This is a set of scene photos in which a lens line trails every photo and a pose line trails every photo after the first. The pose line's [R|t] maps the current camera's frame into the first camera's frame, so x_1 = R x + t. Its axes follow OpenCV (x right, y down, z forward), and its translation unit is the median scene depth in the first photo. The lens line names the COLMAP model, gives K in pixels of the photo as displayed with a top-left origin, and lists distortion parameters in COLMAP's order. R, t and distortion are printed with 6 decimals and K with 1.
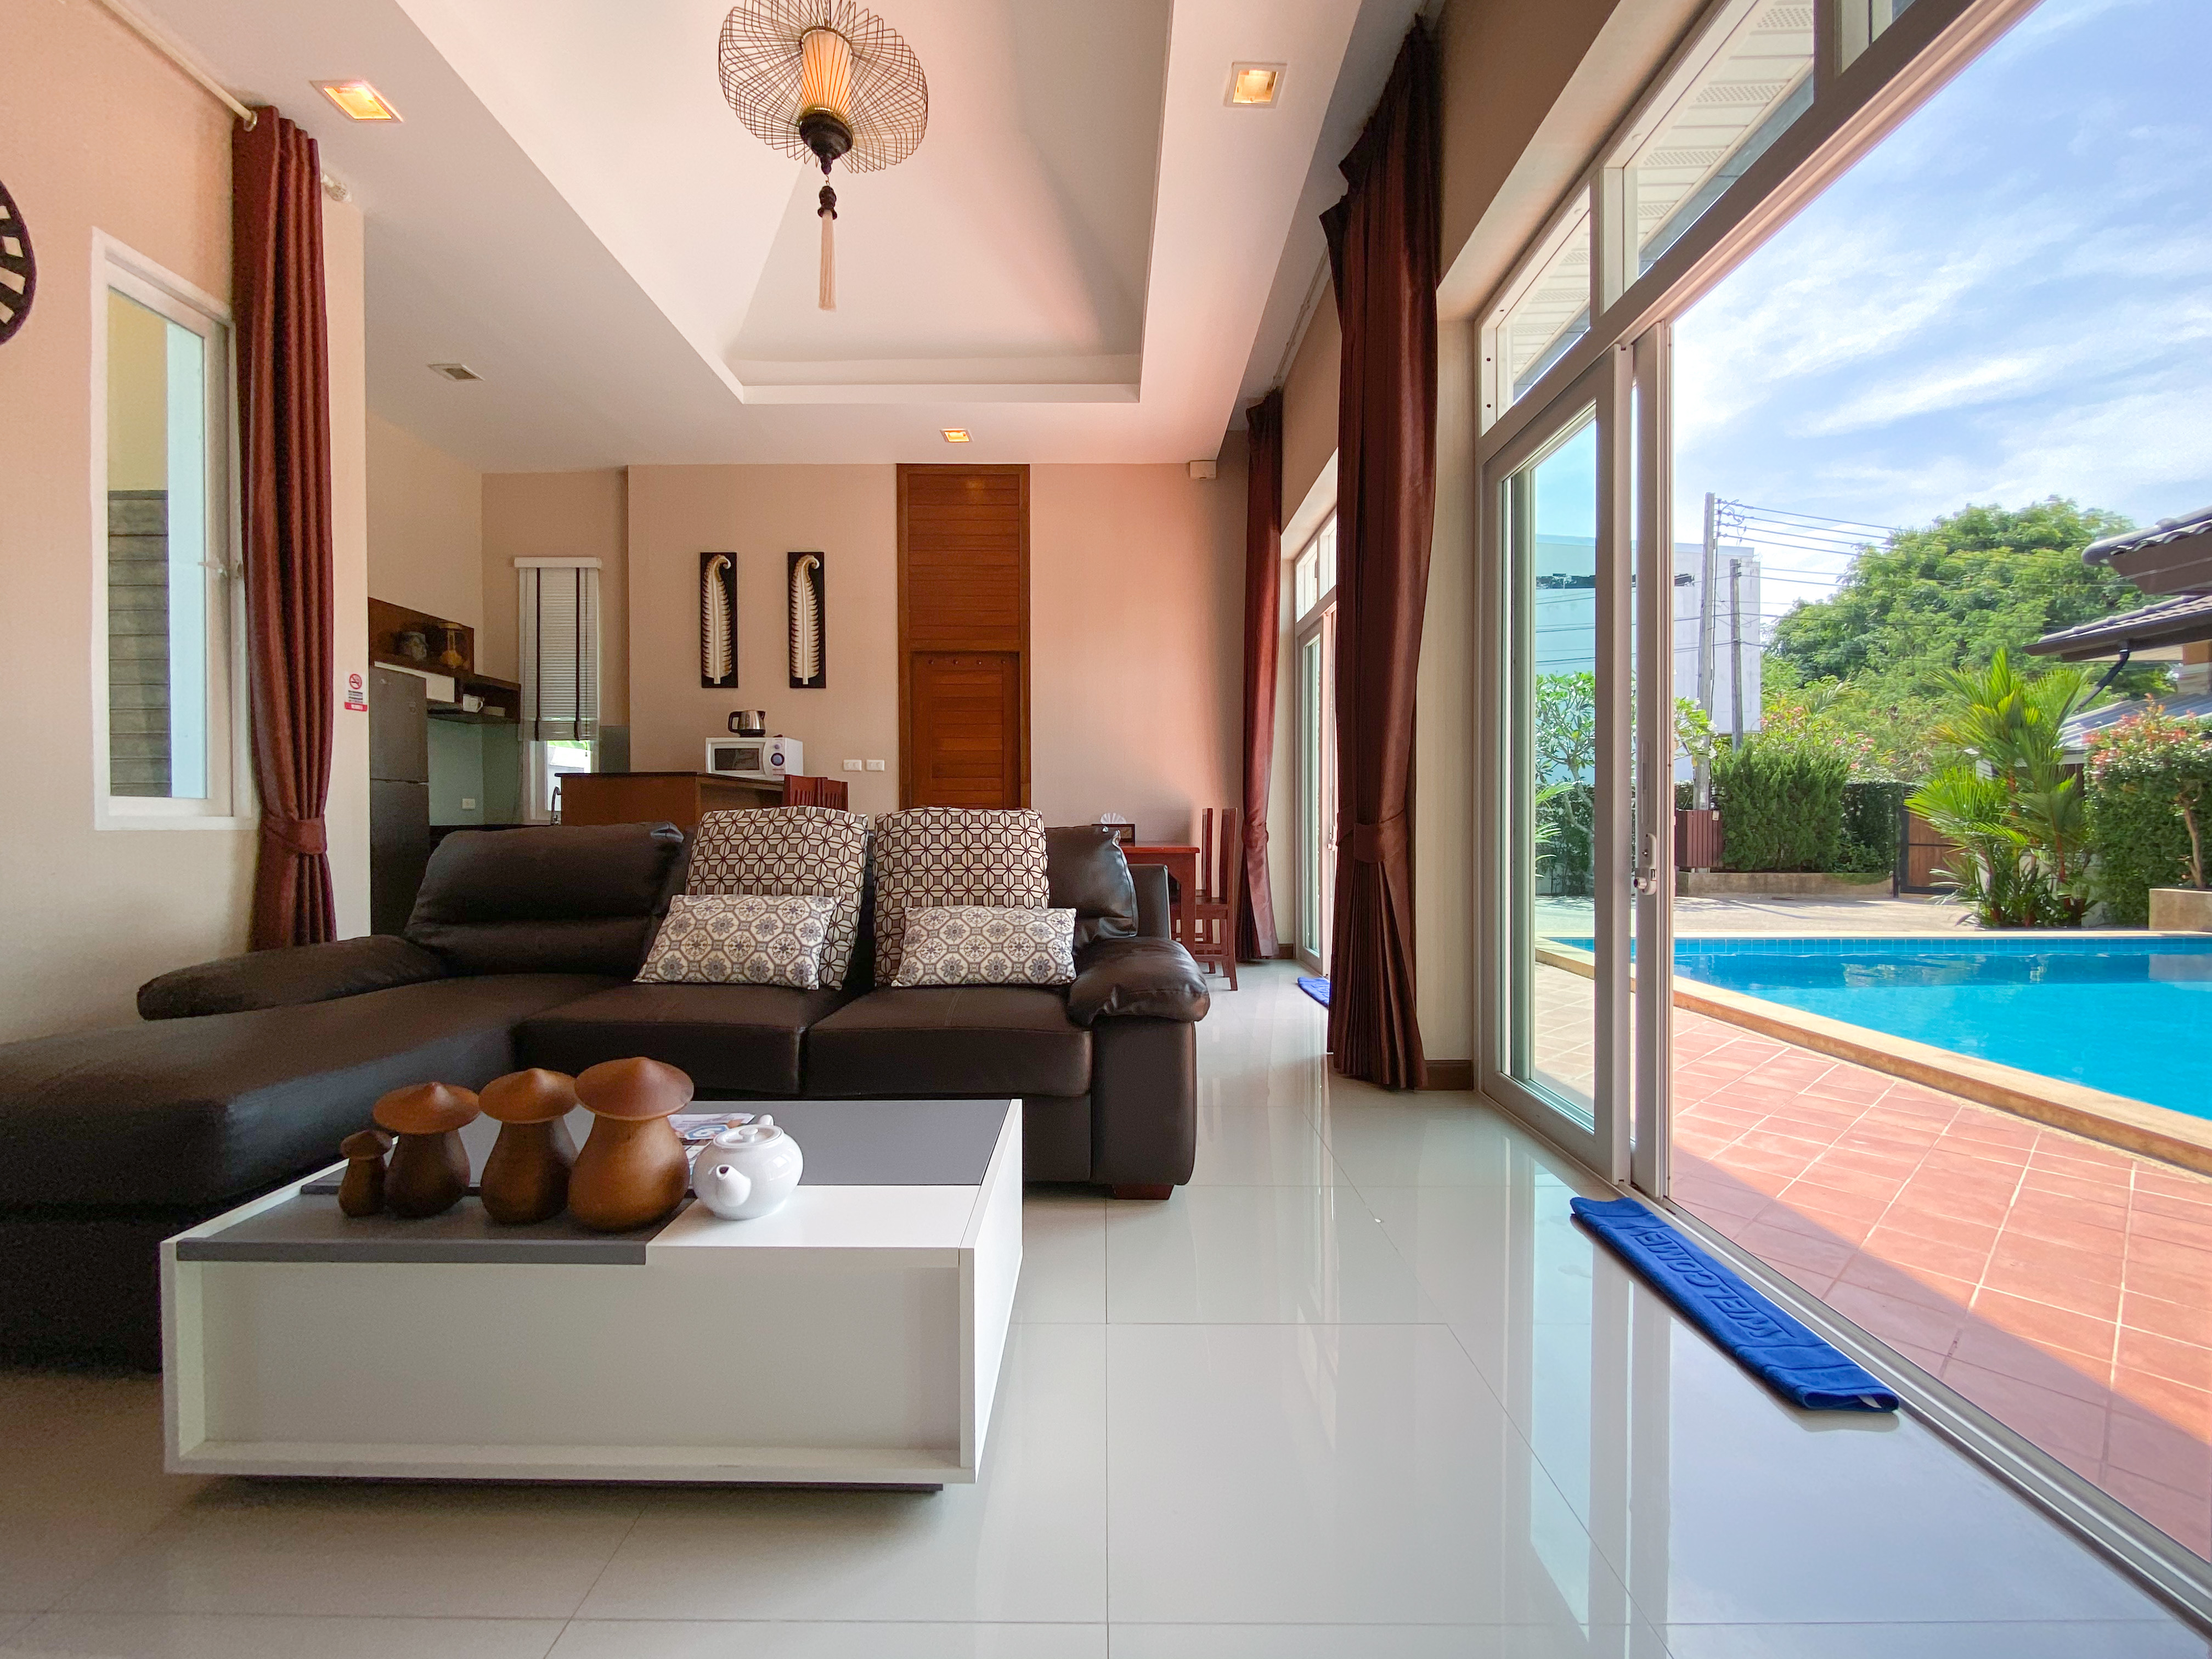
lens RADIAL K [[912.9, 0, 1101.1], [0, 912.9, 827.1], [0, 0, 1]] dist [-0.000573, -0.000716]
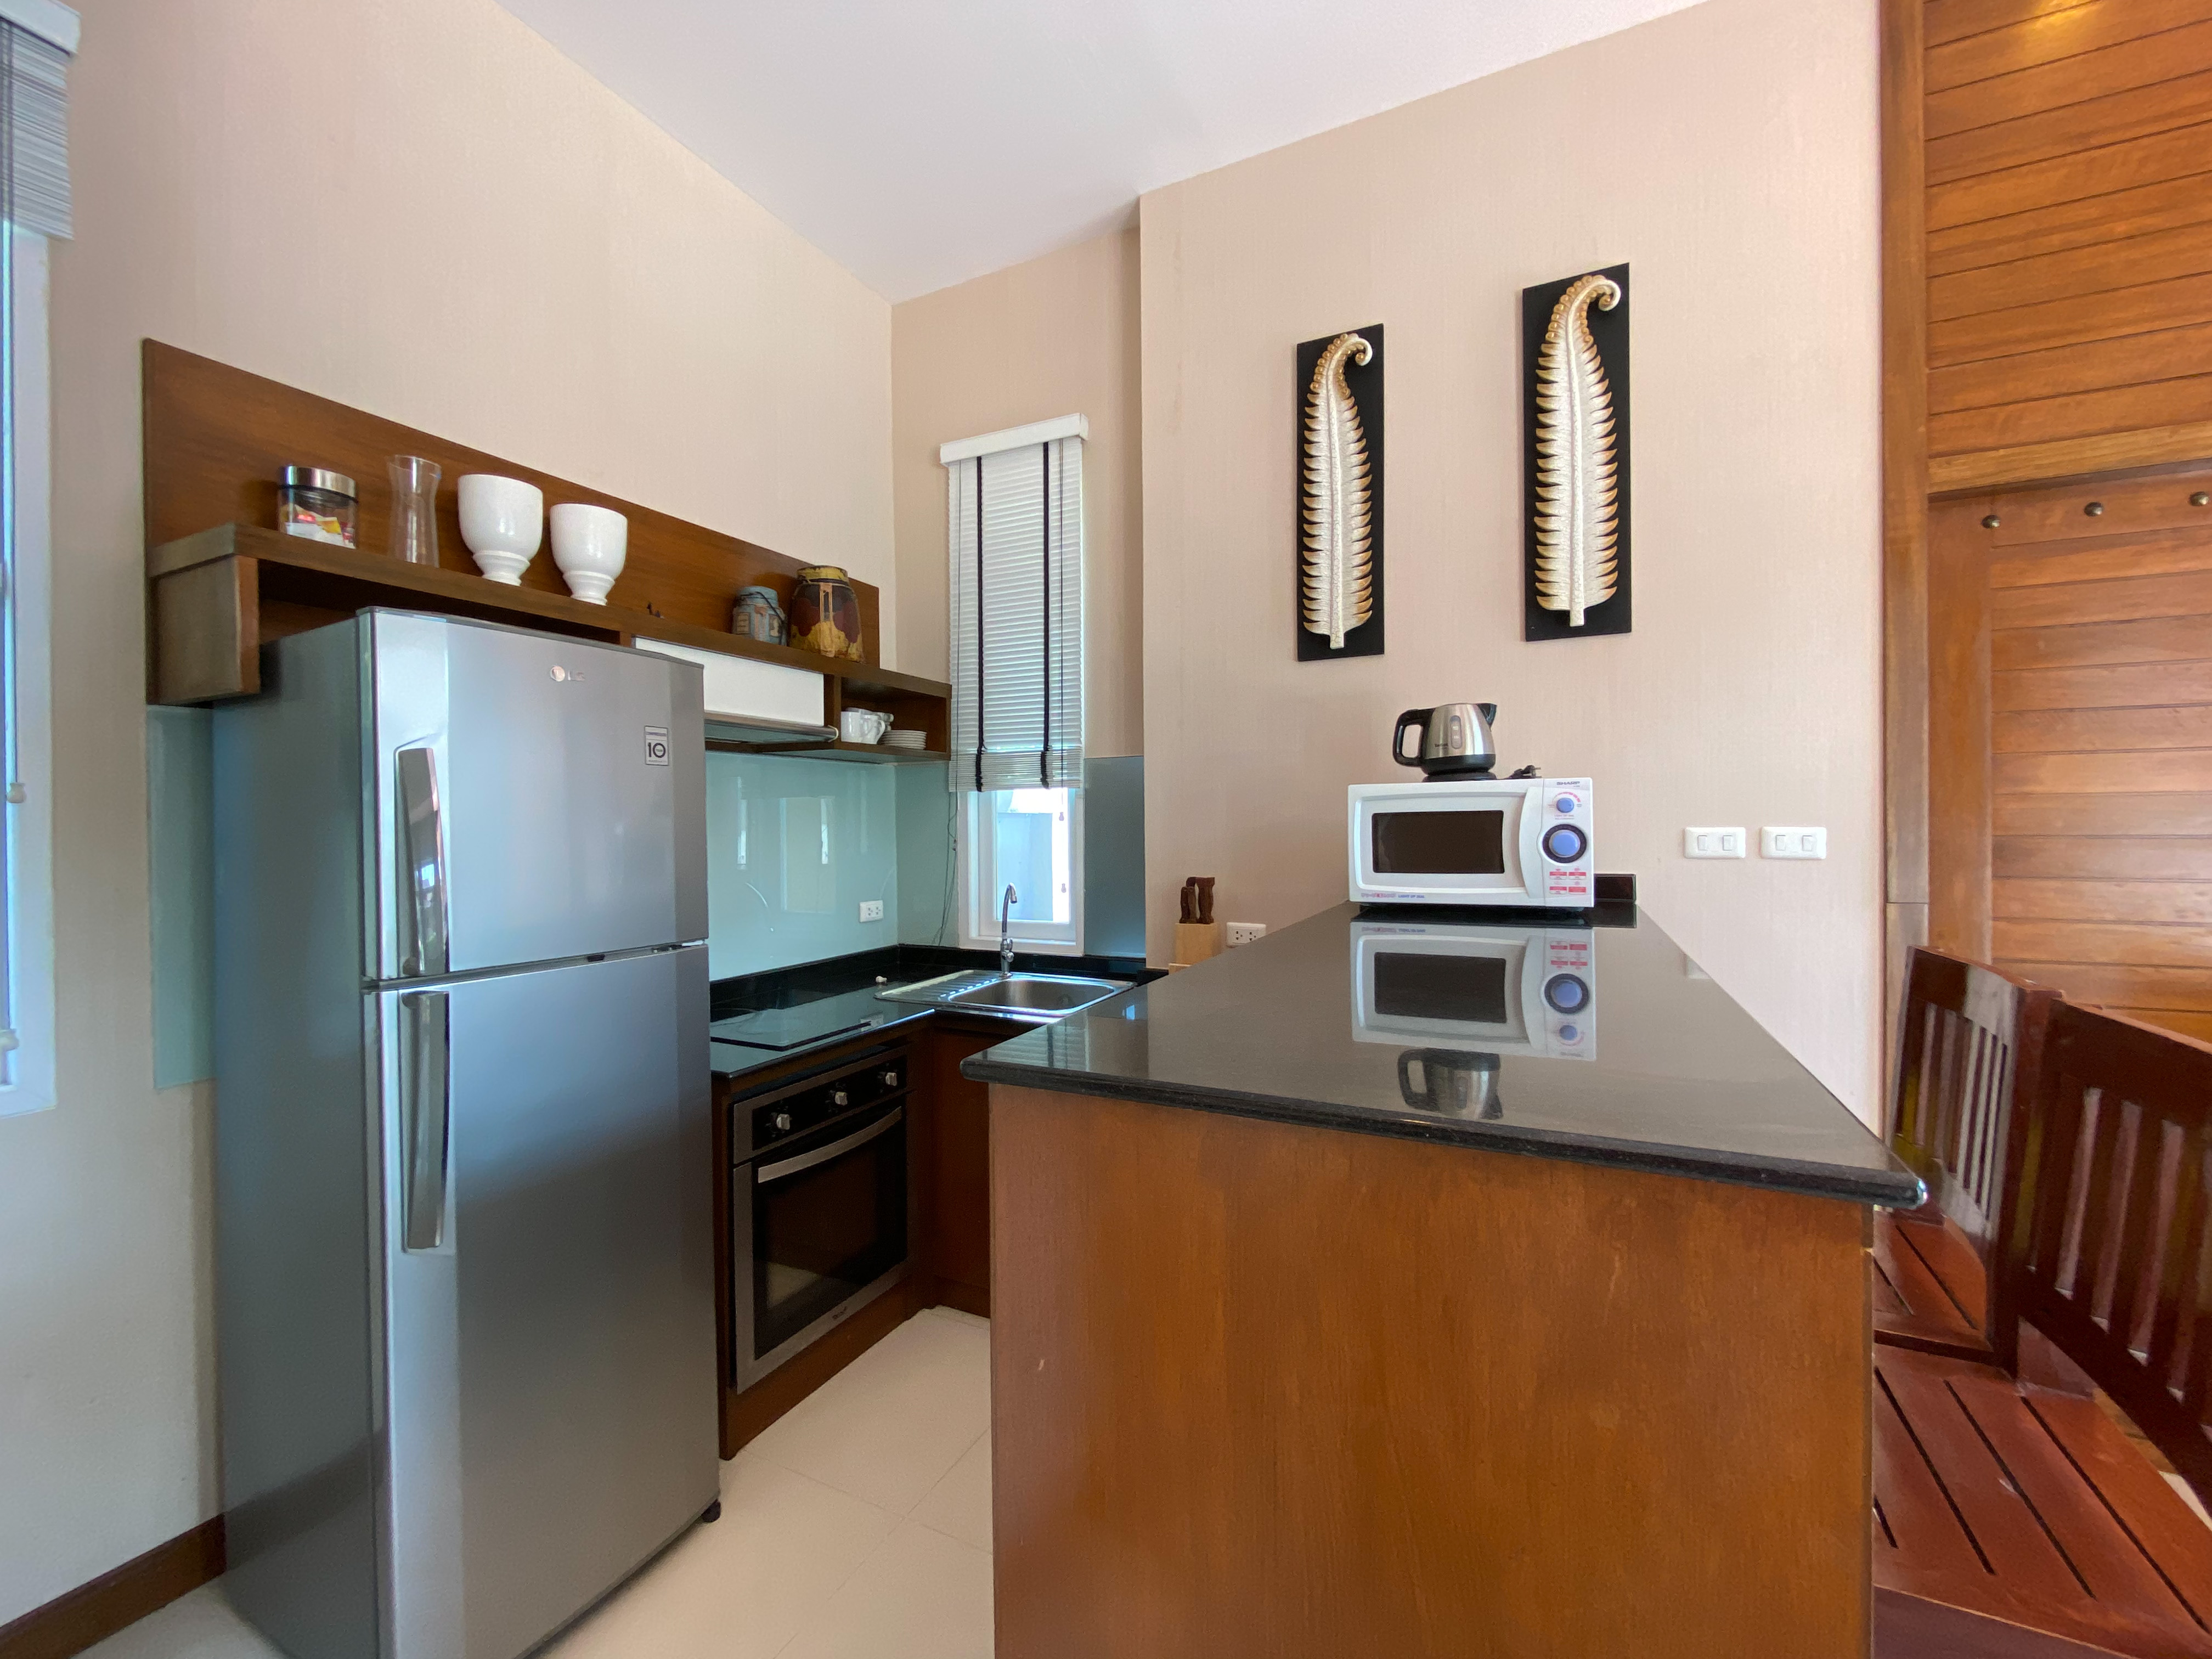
lens RADIAL K [[912.6, 0, 1106.0], [0, 912.6, 829.5], [0, 0, 1]] dist [0.002172, 0.000276]
pose [[0.898674, -0.004053, -0.438598, -0.356573], [0.002236, 0.999987, -0.004660, -0.077410], [0.438611, 0.003207, 0.898671, 0.620258]]
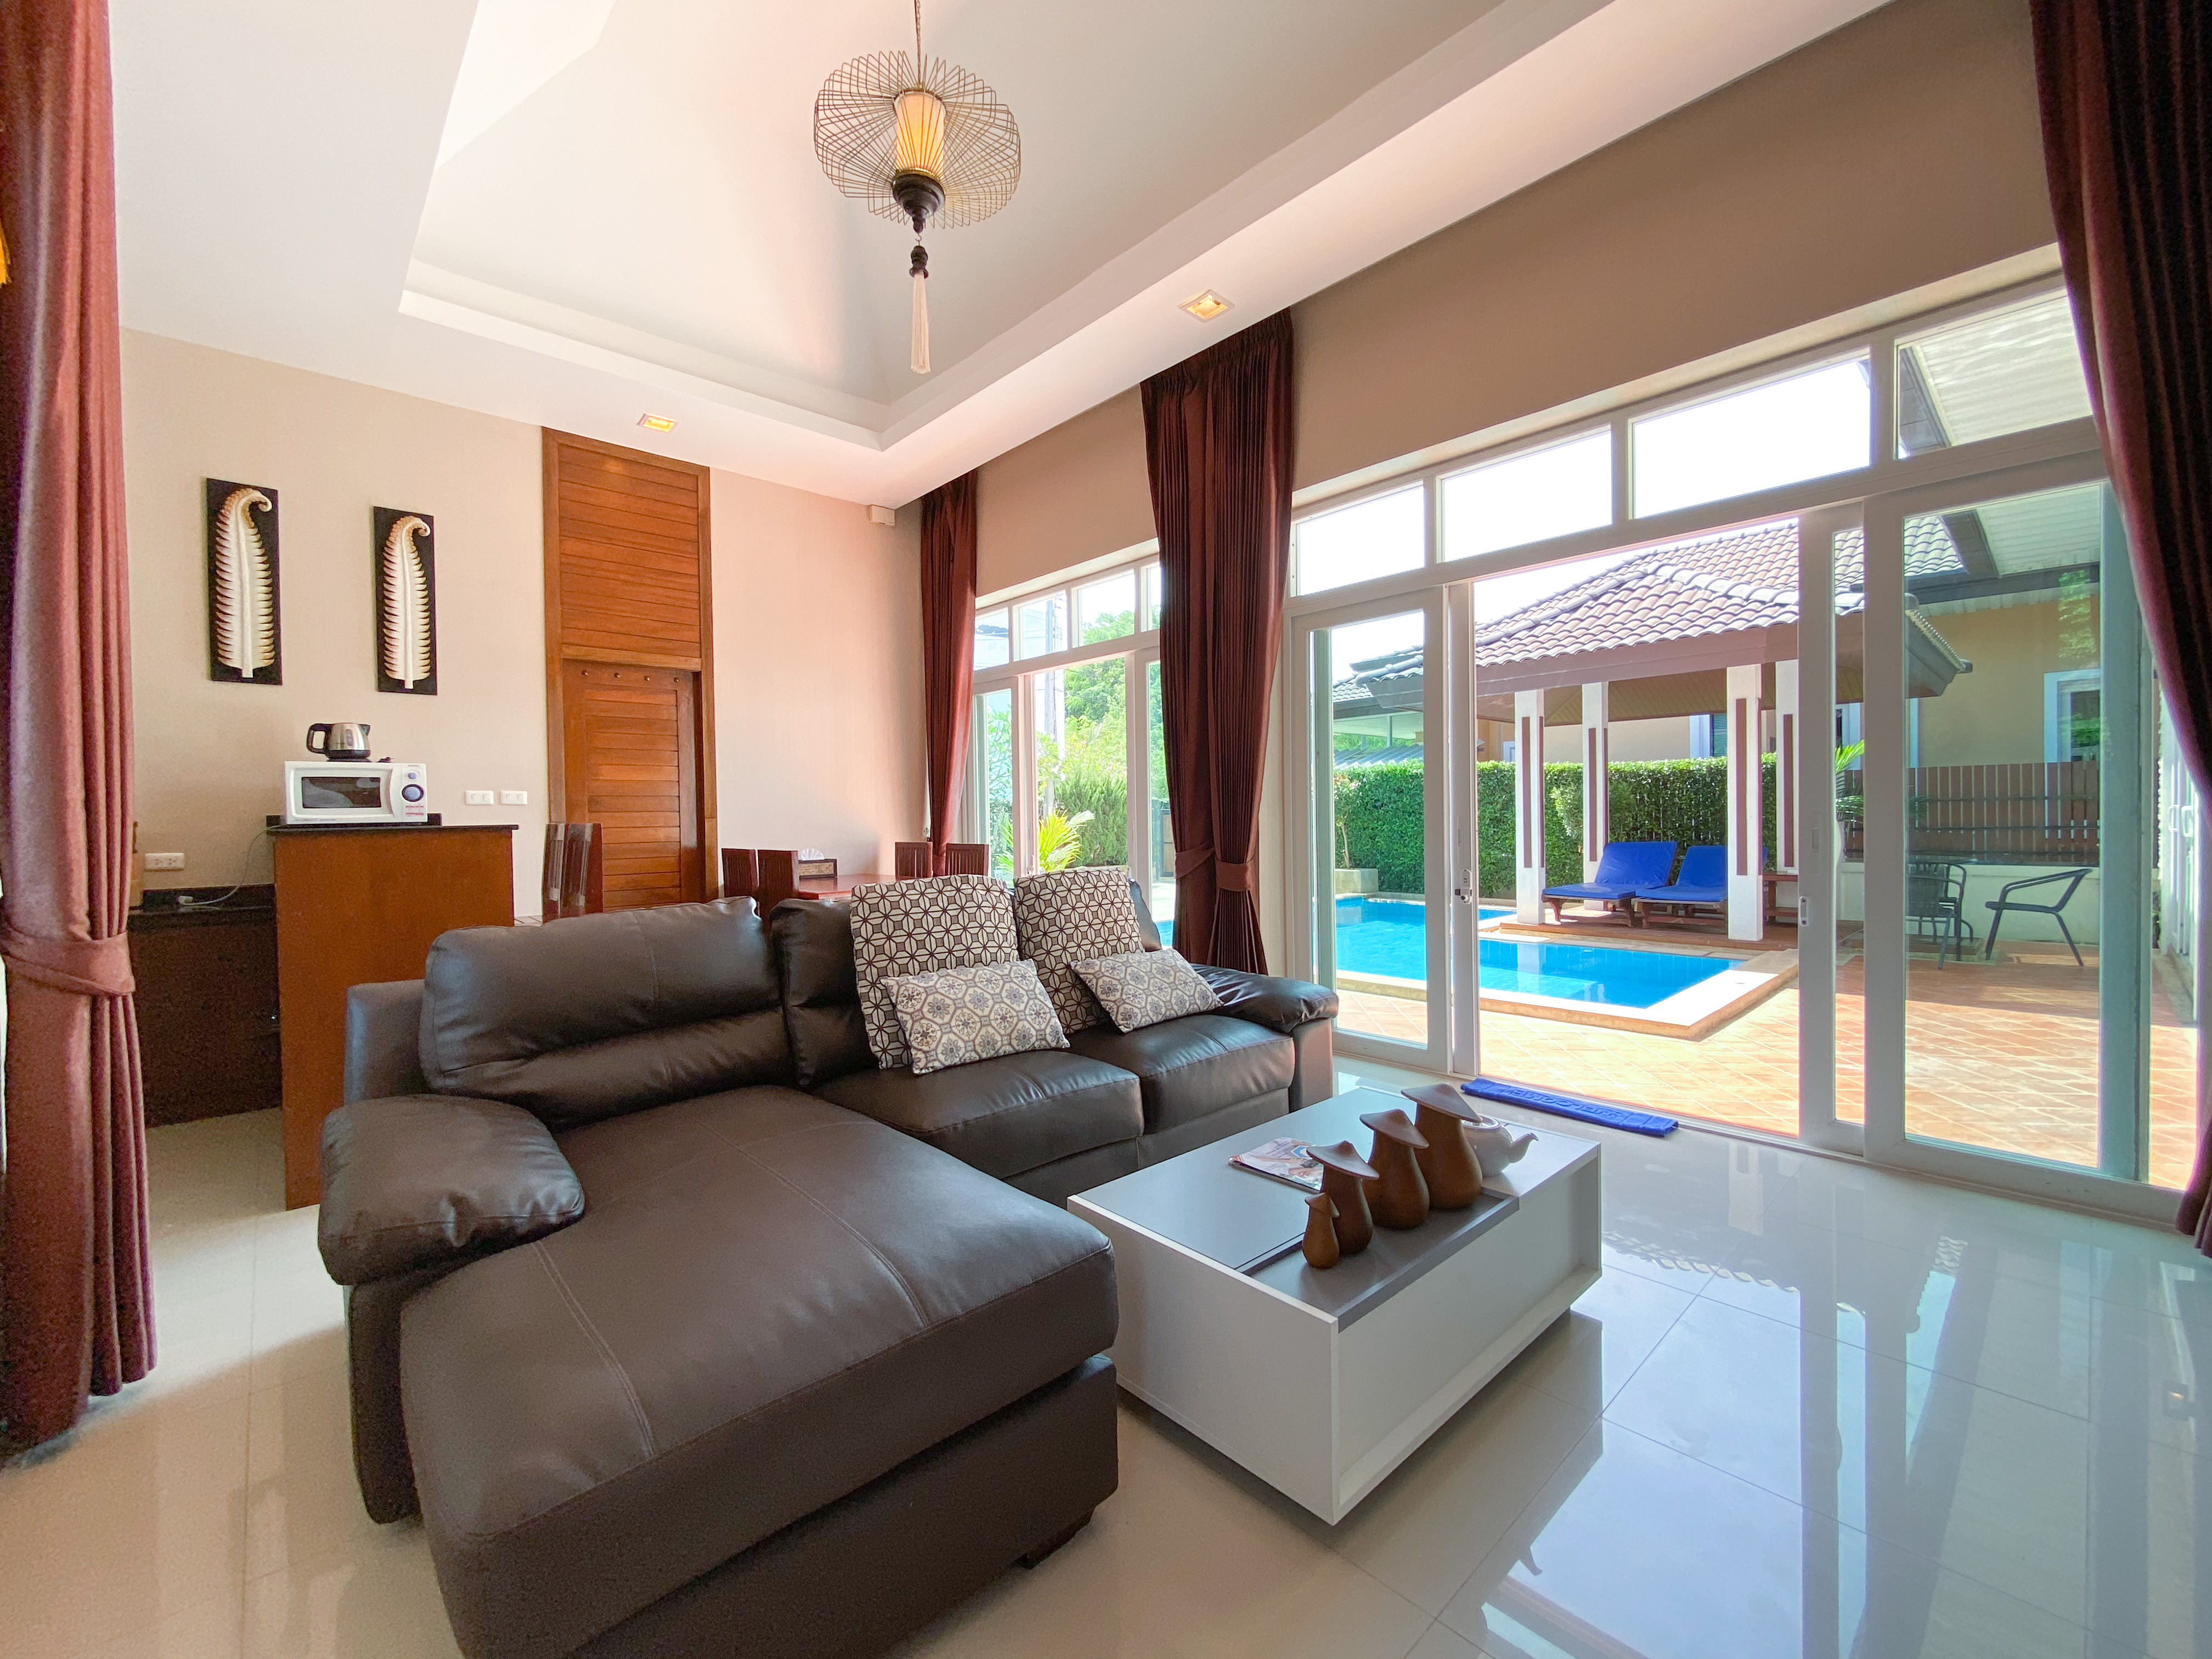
lens RADIAL K [[912.9, 0, 1101.1], [0, 912.9, 827.1], [0, 0, 1]] dist [-0.000573, -0.000716]
pose [[0.735316, -0.016390, 0.677526, -0.443270], [0.019595, 0.999804, 0.002919, -0.037289], [-0.677441, 0.011129, 0.735493, 0.076064]]
